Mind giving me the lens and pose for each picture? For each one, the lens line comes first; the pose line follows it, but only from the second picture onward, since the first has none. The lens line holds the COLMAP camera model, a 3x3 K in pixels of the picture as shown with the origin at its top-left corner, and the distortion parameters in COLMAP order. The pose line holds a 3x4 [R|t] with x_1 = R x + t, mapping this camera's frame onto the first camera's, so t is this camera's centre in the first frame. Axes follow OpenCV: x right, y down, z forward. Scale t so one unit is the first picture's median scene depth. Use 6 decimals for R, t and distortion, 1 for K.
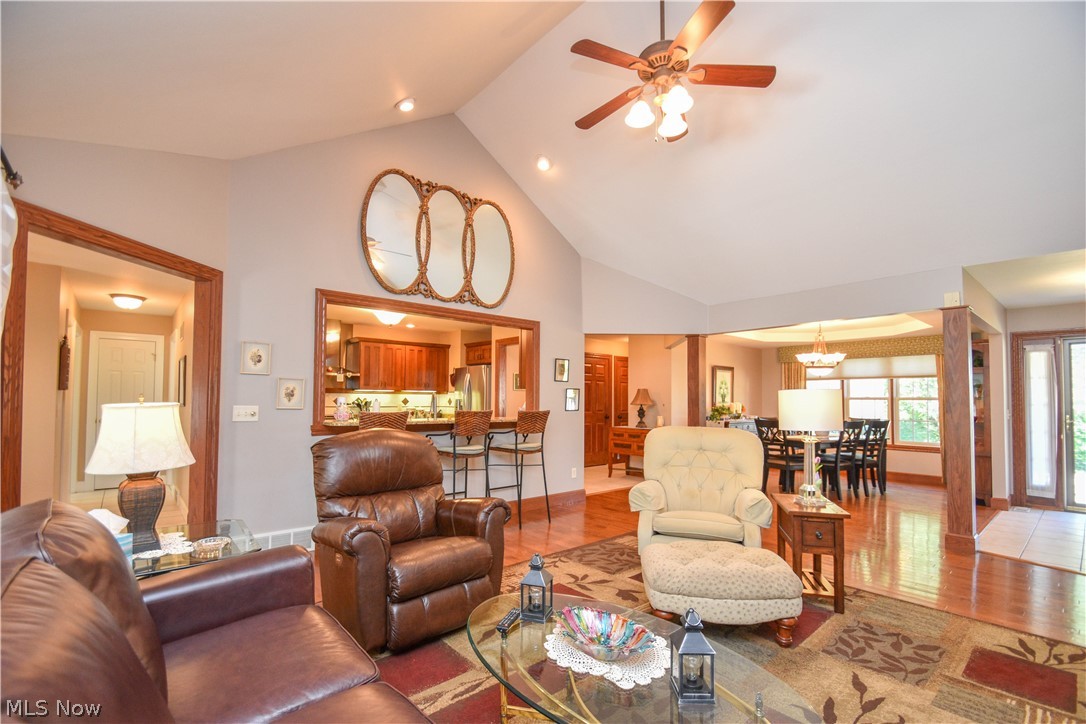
lens RADIAL K [[480.3, 0, 541.6], [0, 480.3, 386.5], [0, 0, 1]] dist [0.001732, -0.009006]
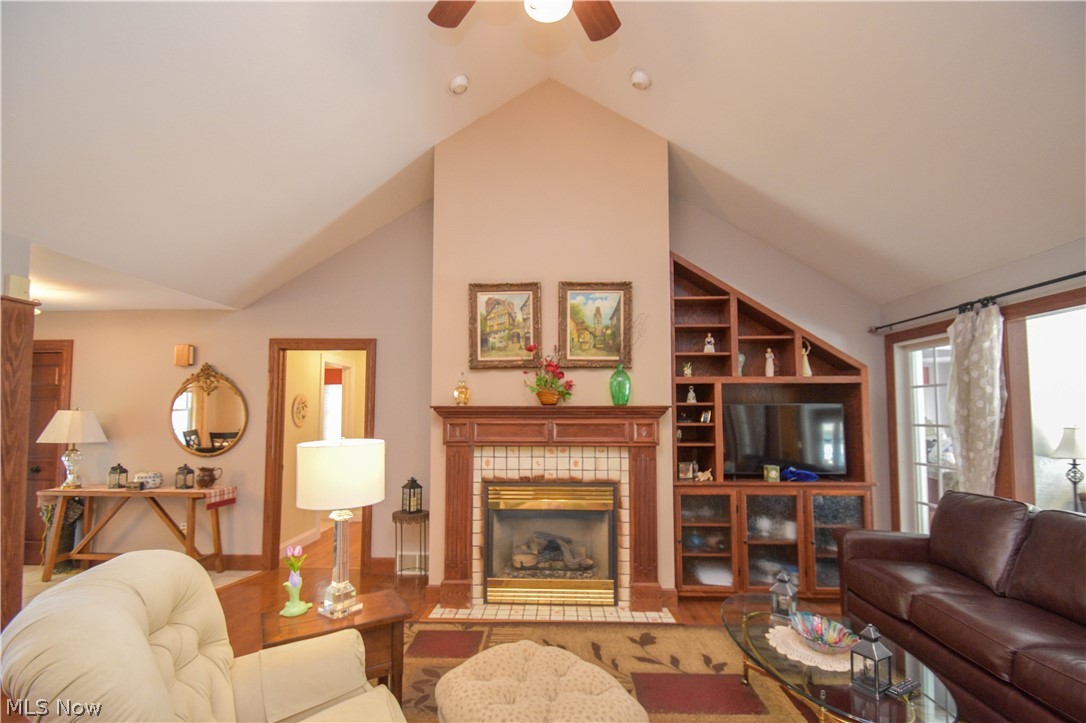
lens RADIAL K [[485.4, 0, 541.2], [0, 485.4, 383.7], [0, 0, 1]] dist [0.017125, -0.018151]
pose [[-0.734175, 0.028217, 0.678374, -0.072391], [-0.027204, 0.997111, -0.070917, -0.019857], [-0.678415, -0.070520, -0.731287, 0.771179]]
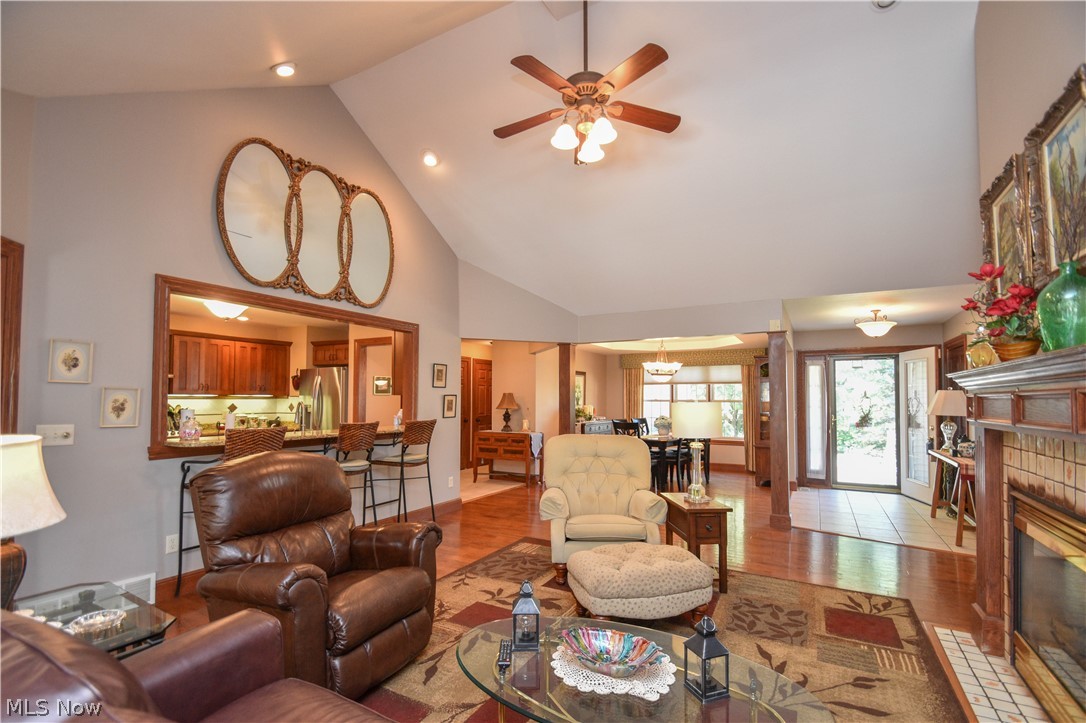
lens RADIAL K [[488.1, 0, 542.2], [0, 488.1, 383.9], [0, 0, 1]] dist [0.016058, -0.016654]
pose [[0.937711, 0.005739, 0.347368, -0.114329], [-0.005658, 0.999983, -0.001246, -0.018966], [-0.347370, -0.000797, 0.937728, 0.016171]]
